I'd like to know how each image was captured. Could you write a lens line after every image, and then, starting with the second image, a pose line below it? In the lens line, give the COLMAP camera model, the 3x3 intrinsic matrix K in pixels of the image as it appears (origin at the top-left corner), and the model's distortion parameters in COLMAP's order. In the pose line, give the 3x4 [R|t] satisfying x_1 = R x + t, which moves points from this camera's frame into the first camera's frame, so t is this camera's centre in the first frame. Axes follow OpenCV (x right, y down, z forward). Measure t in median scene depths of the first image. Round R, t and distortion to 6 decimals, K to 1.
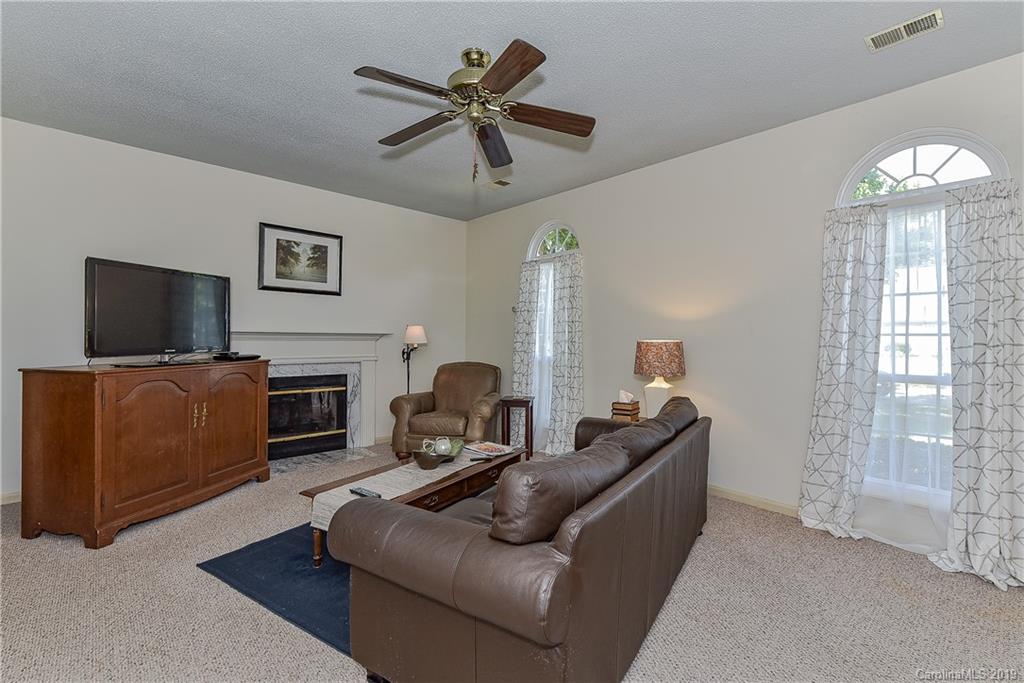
lens RADIAL K [[452.7, 0, 517.2], [0, 452.7, 336.6], [0, 0, 1]] dist [0.001973, -0.001160]
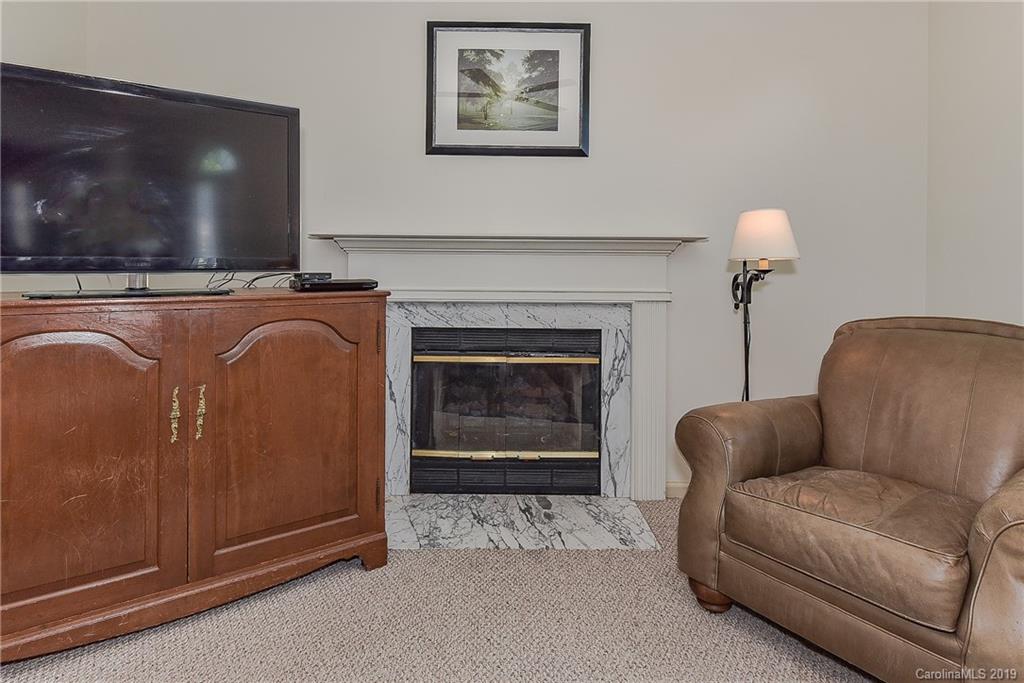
lens RADIAL K [[467.3, 0, 548.5], [0, 467.3, 274.7], [0, 0, 1]] dist [0.020520, -0.018122]
pose [[0.733308, -0.001494, -0.679895, -0.103948], [0.001849, 0.999998, -0.000203, 0.029777], [0.679894, -0.001109, 0.733309, 0.658191]]
